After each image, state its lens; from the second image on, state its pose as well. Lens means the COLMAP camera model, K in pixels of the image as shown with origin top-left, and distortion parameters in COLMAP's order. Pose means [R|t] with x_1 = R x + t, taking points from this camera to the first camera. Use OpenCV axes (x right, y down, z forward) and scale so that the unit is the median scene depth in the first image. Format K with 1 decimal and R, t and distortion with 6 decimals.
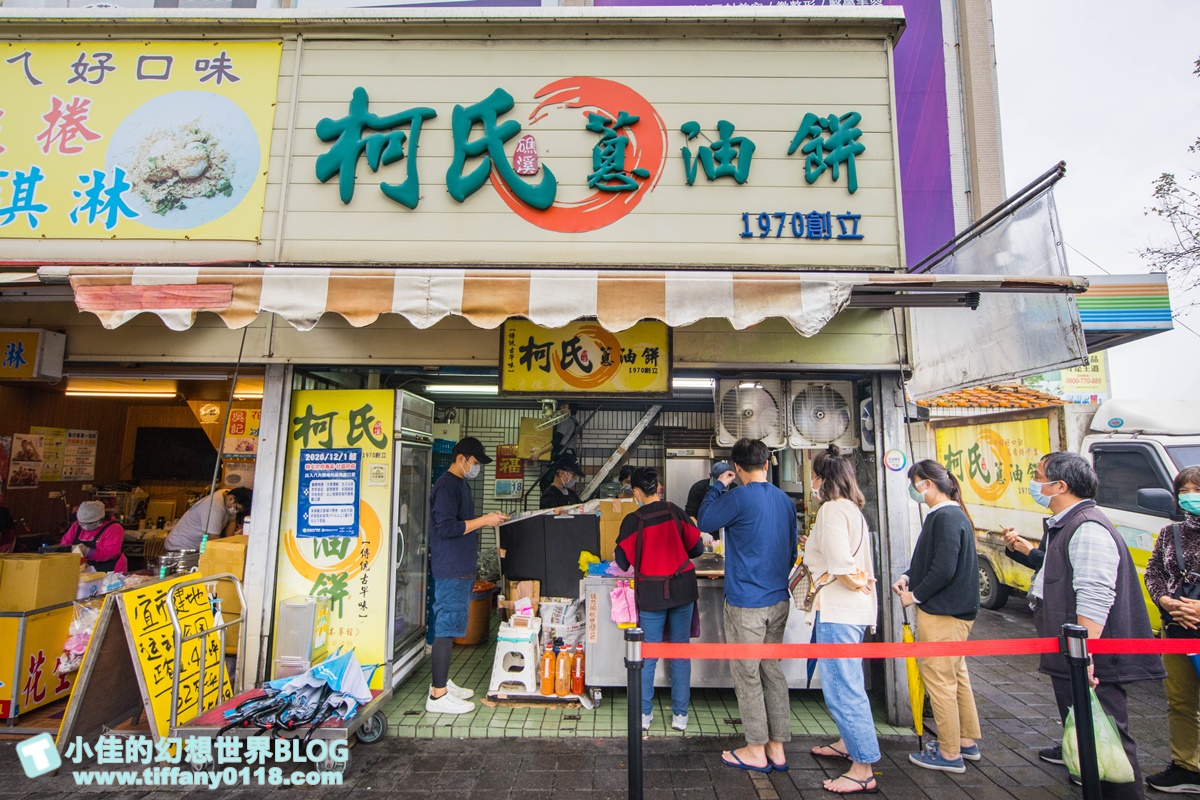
lens RADIAL K [[620.2, 0, 595.3], [0, 620.2, 406.6], [0, 0, 1]] dist [-0.010842, 0.002324]
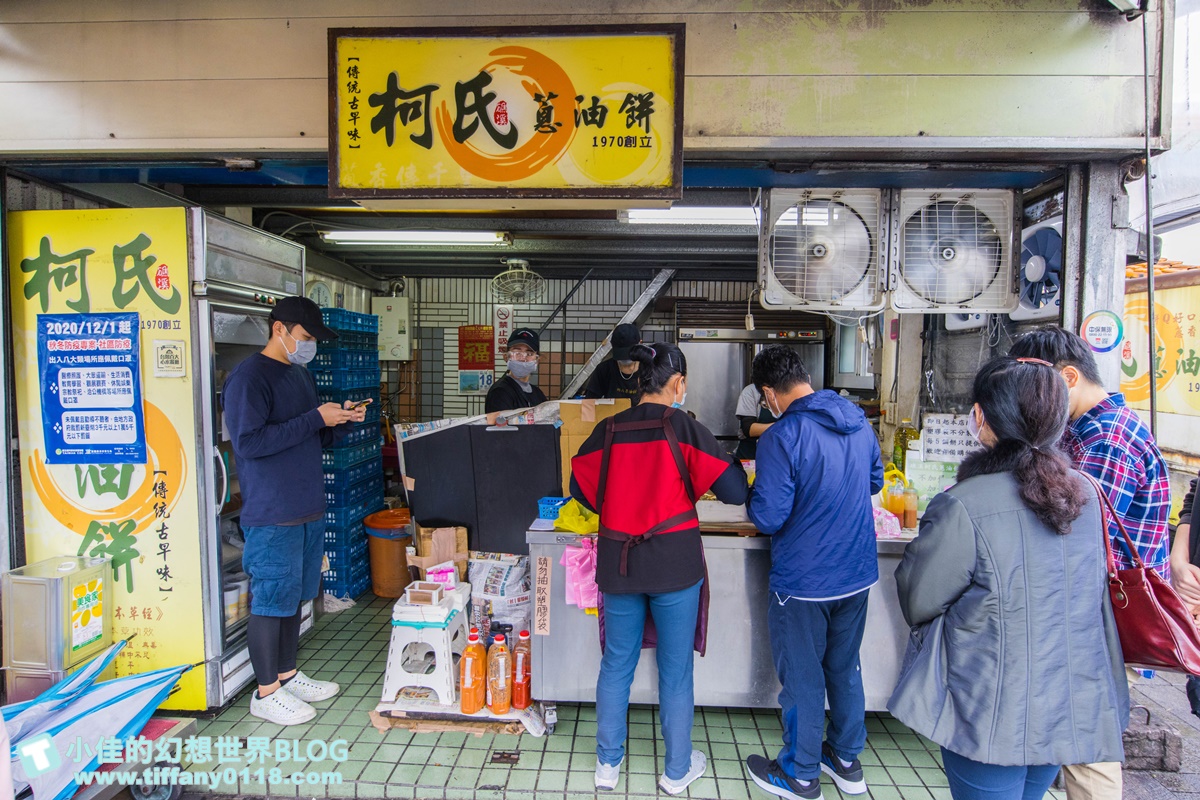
lens RADIAL K [[620.2, 0, 590.7], [0, 620.2, 405.2], [0, 0, 1]] dist [-0.010842, 0.002324]
pose [[0.999260, 0.003429, -0.038318, 0.065540], [0.003068, 0.985746, 0.168210, 0.057295], [0.038349, -0.168203, 0.985006, 0.441861]]
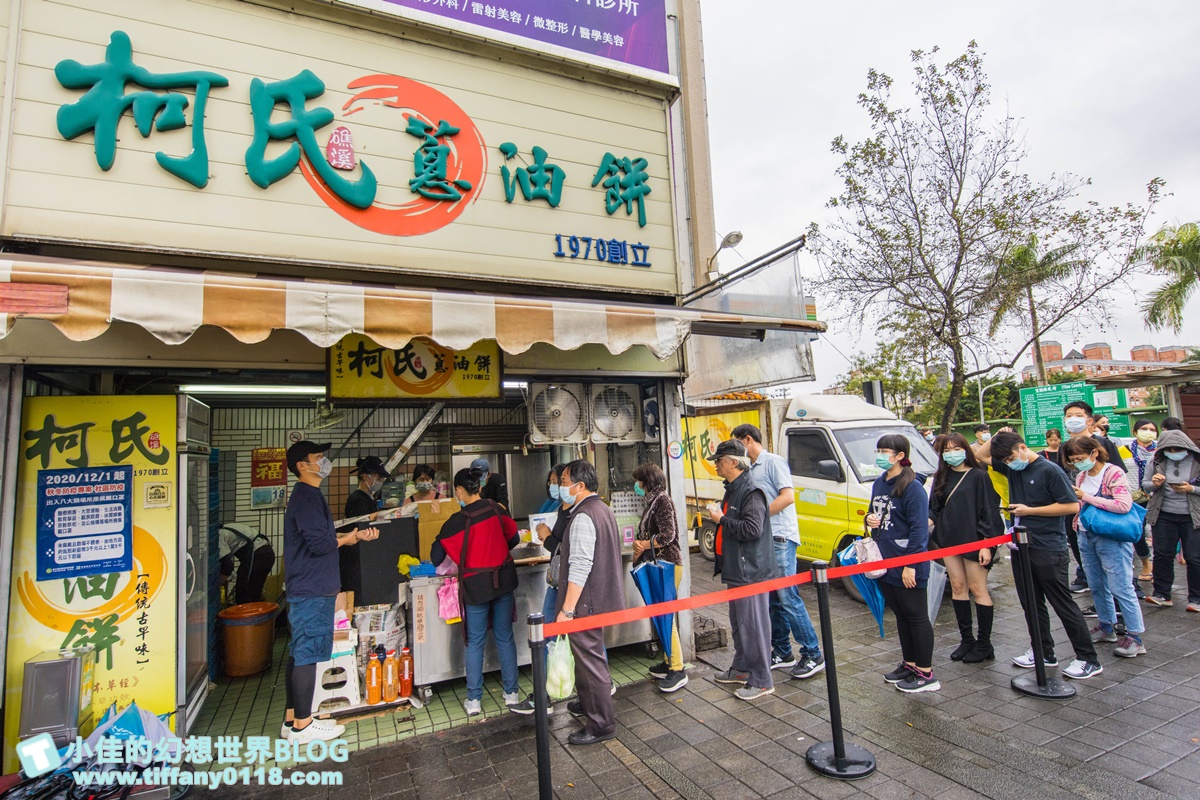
lens RADIAL K [[620.2, 0, 619.8], [0, 620.2, 406.7], [0, 0, 1]] dist [-0.010842, 0.002324]
pose [[0.892107, -0.015955, 0.451541, -0.164955], [0.007102, 0.999748, 0.021294, -0.025797], [-0.451767, -0.015790, 0.891996, -0.047598]]
